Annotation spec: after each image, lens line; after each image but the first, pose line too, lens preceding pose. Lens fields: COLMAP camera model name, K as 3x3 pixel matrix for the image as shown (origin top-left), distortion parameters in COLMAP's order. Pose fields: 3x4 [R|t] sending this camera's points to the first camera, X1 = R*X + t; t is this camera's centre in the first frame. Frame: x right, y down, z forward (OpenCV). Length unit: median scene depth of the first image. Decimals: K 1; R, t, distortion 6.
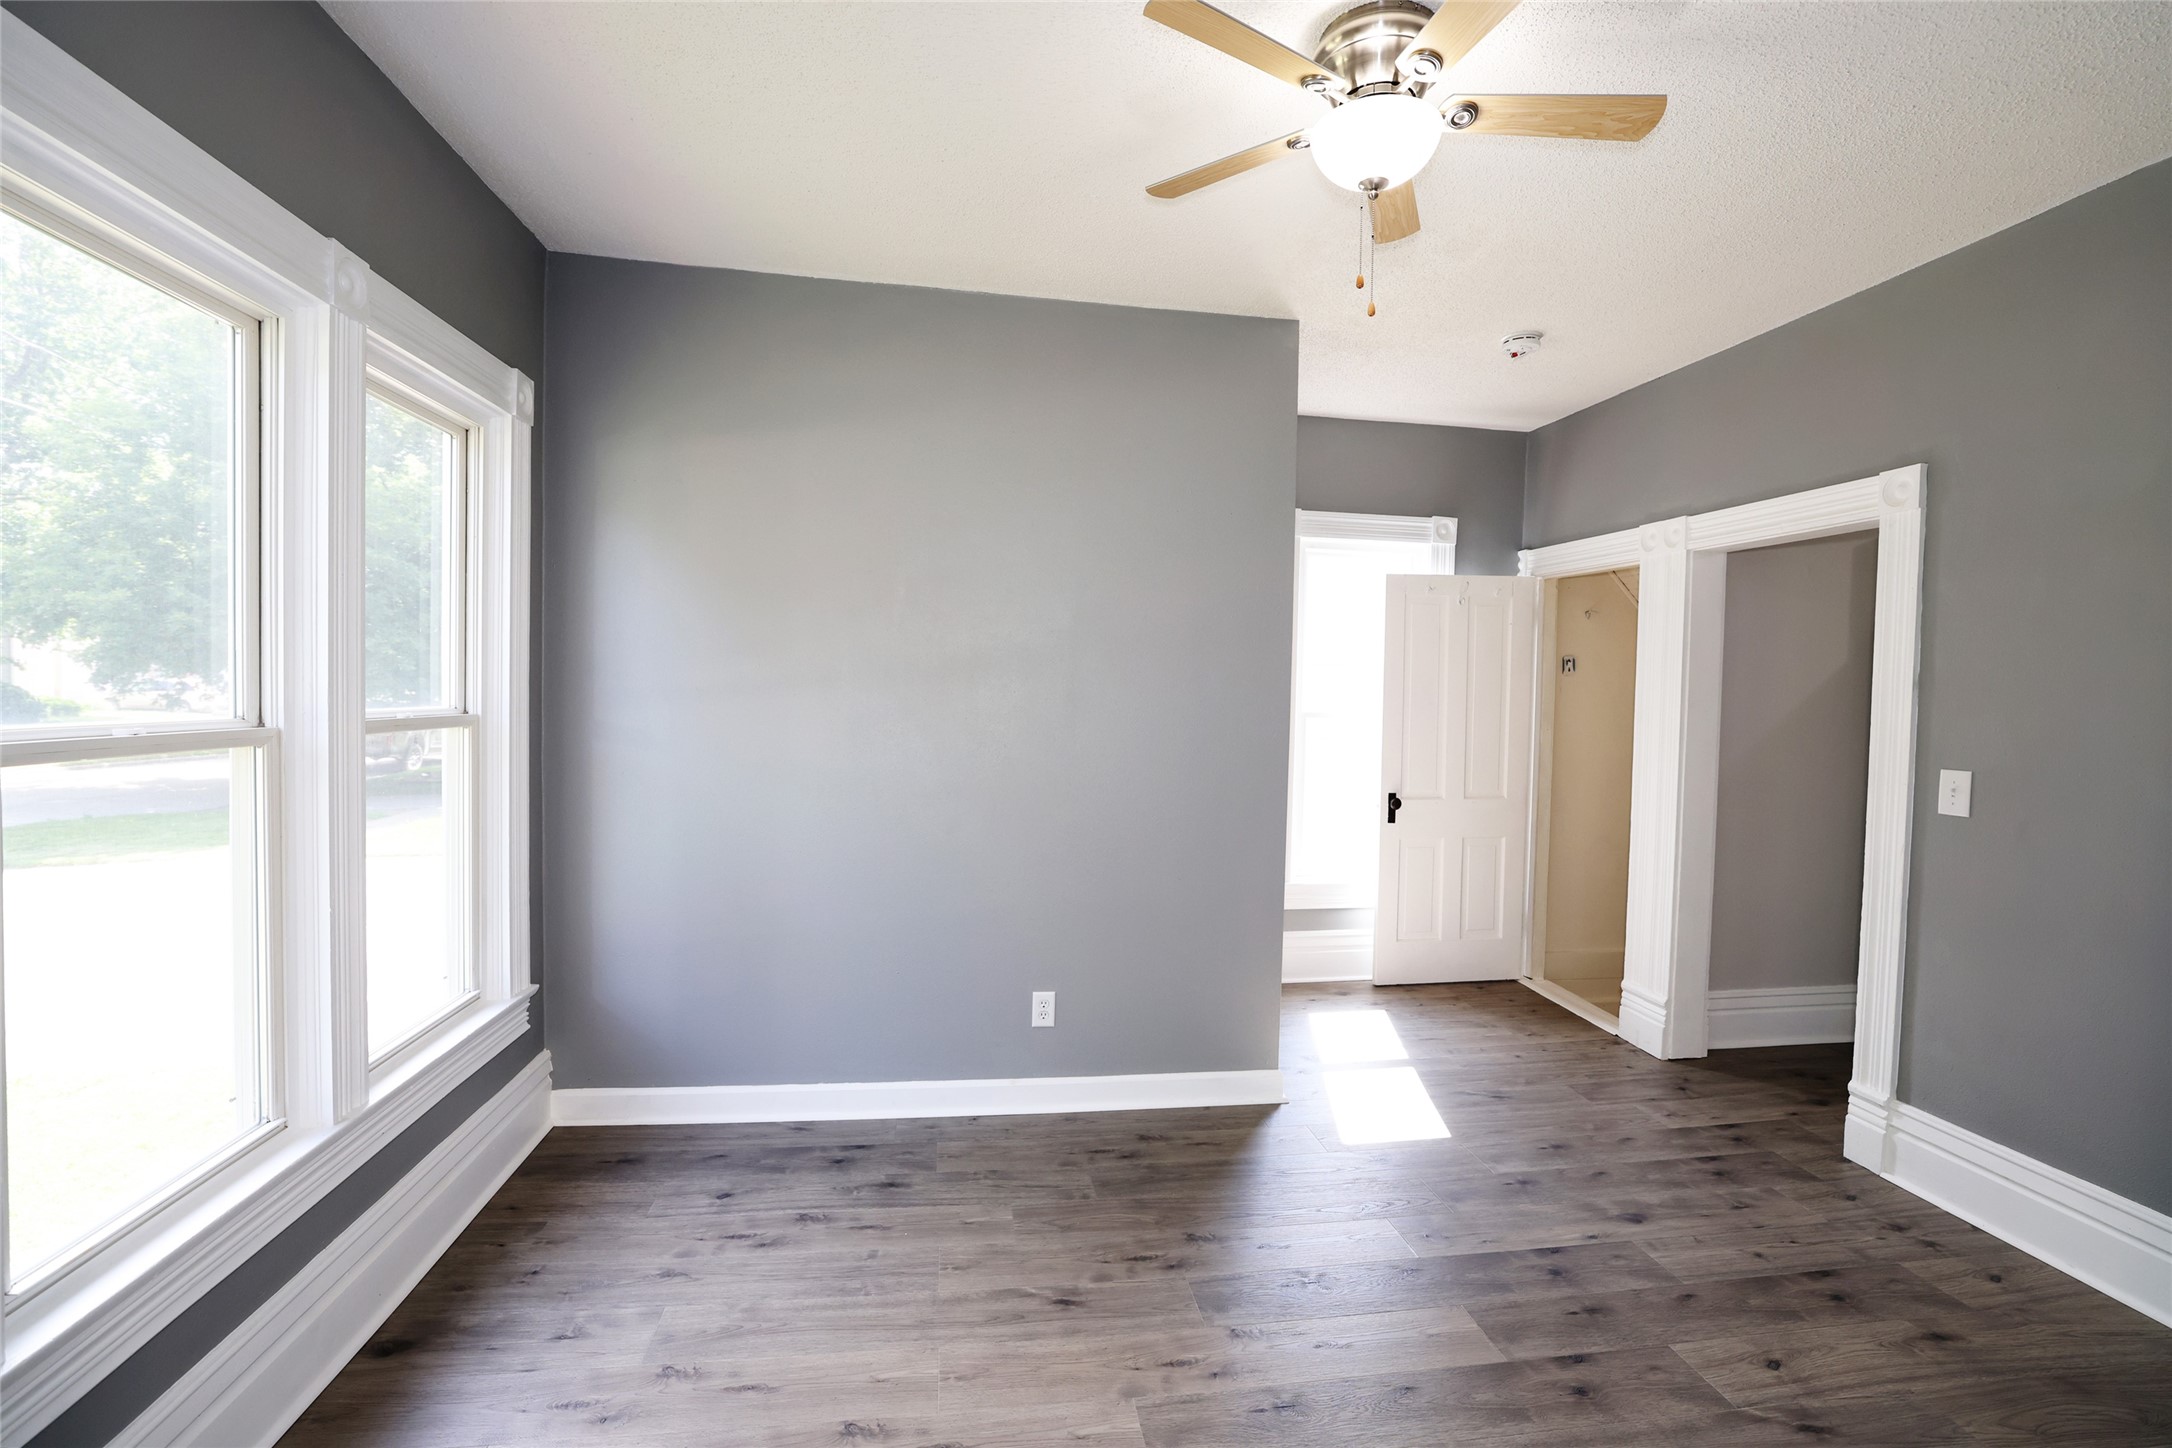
lens RADIAL K [[924.1, 0, 1078.9], [0, 924.1, 731.4], [0, 0, 1]] dist [-0.047999, 0.017005]
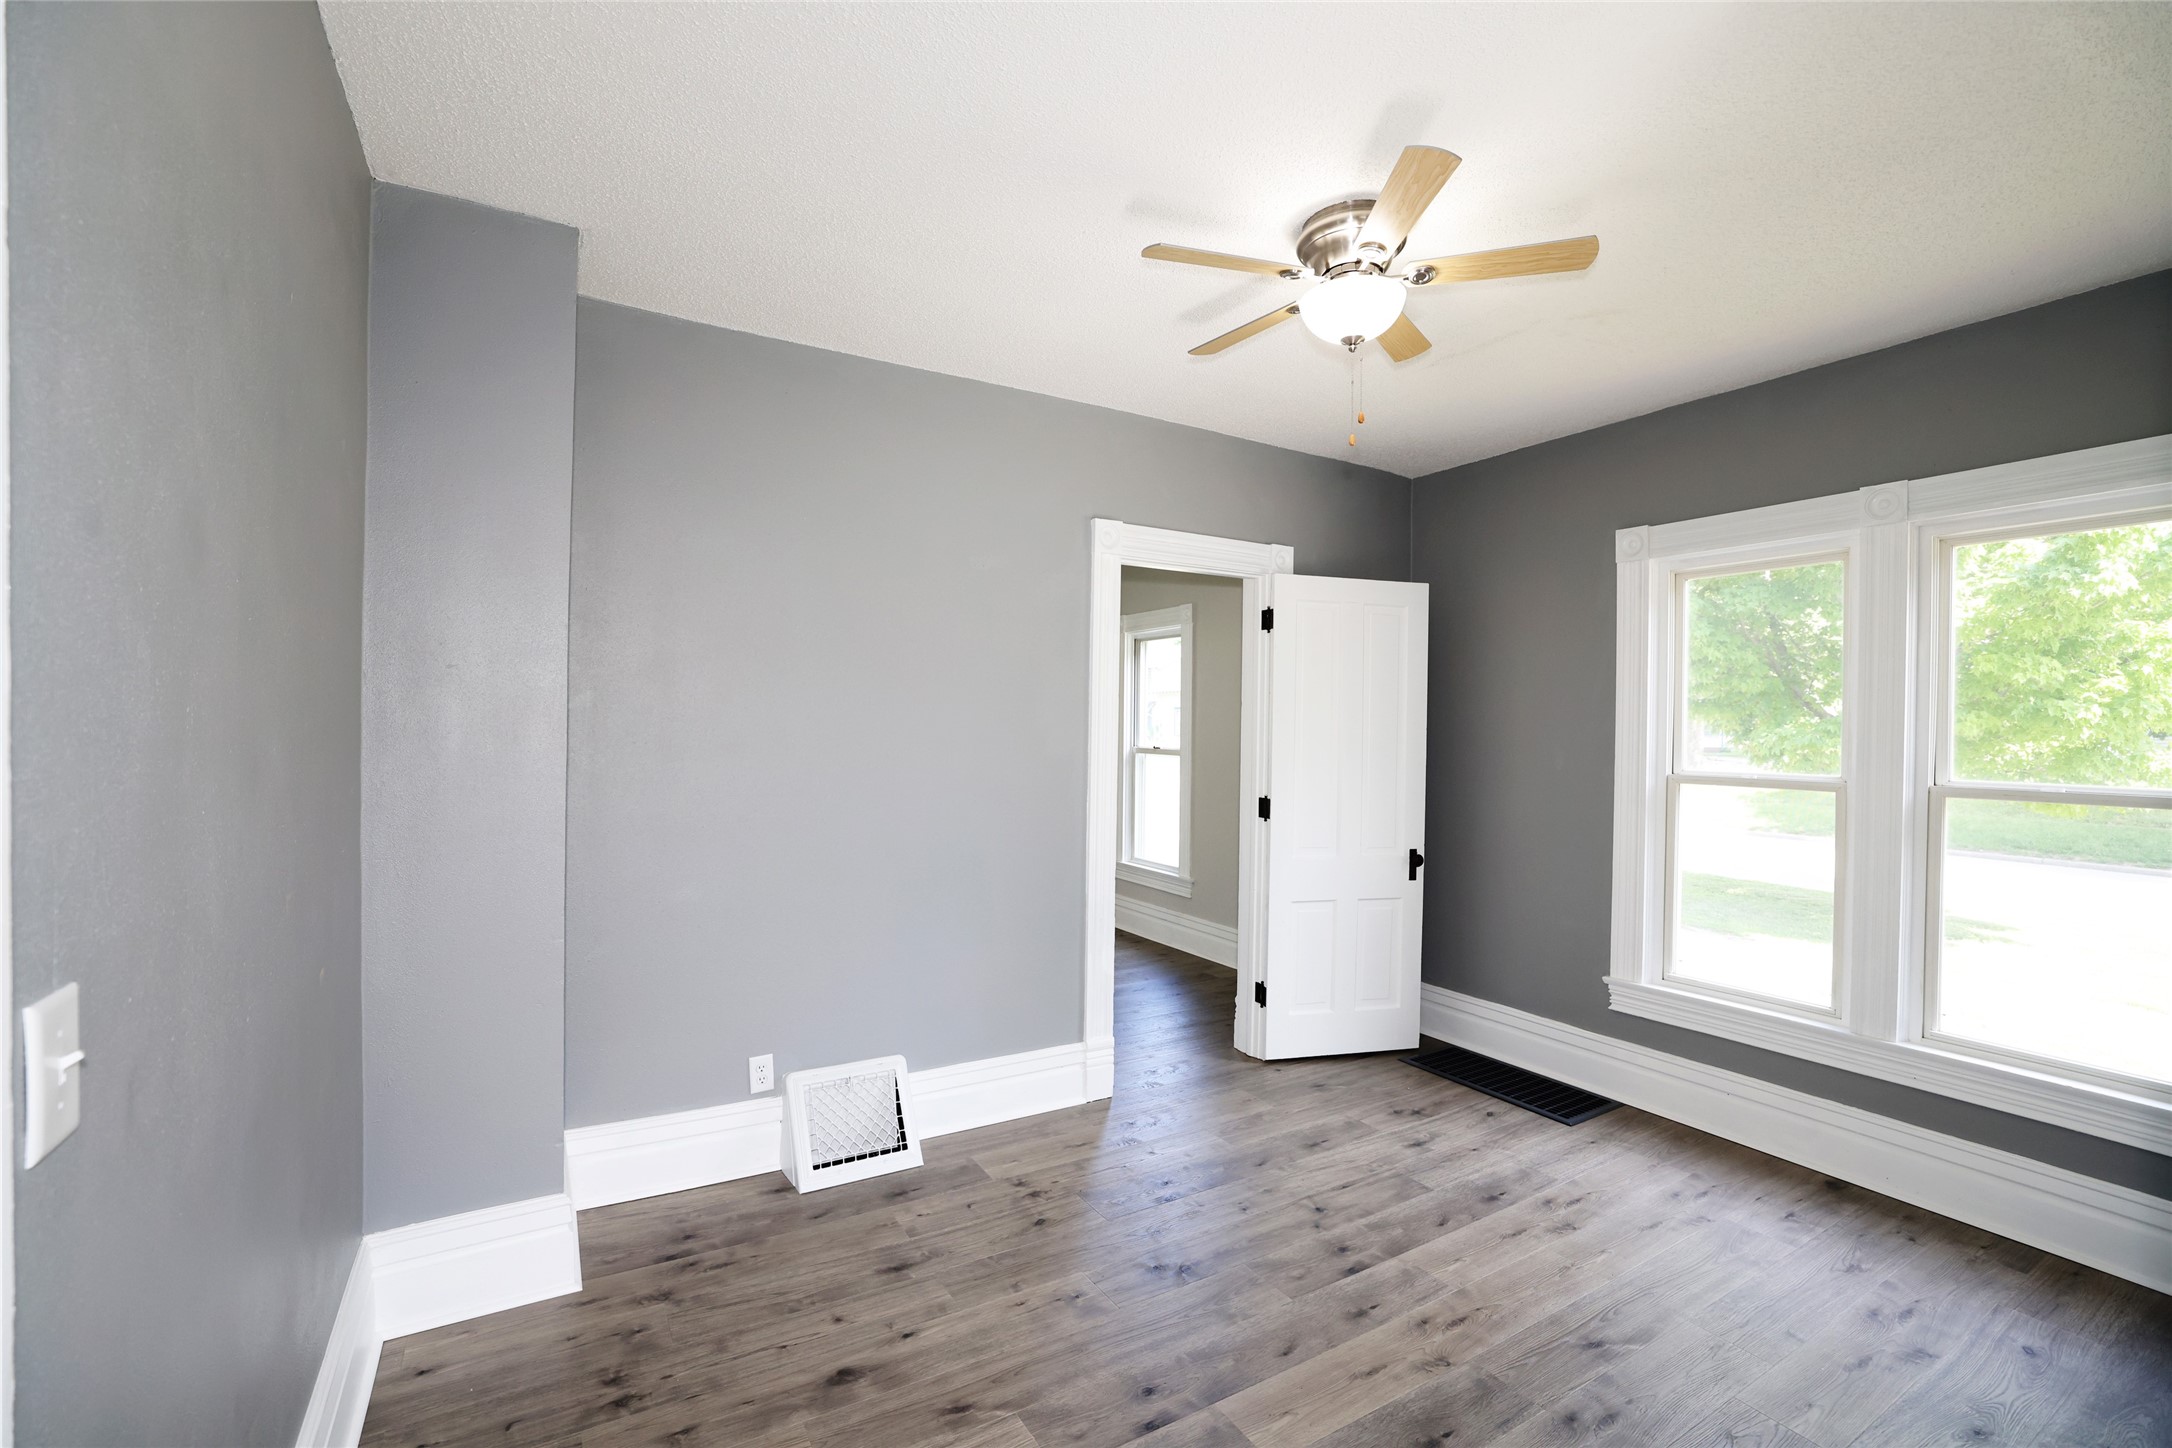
lens RADIAL K [[924.1, 0, 1078.9], [0, 924.1, 731.4], [0, 0, 1]] dist [-0.047999, 0.017005]
pose [[-0.917394, -0.031715, -0.396714, 1.005043], [-0.048958, 0.998242, 0.033413, -0.073505], [0.394957, 0.050075, -0.917334, 1.770559]]
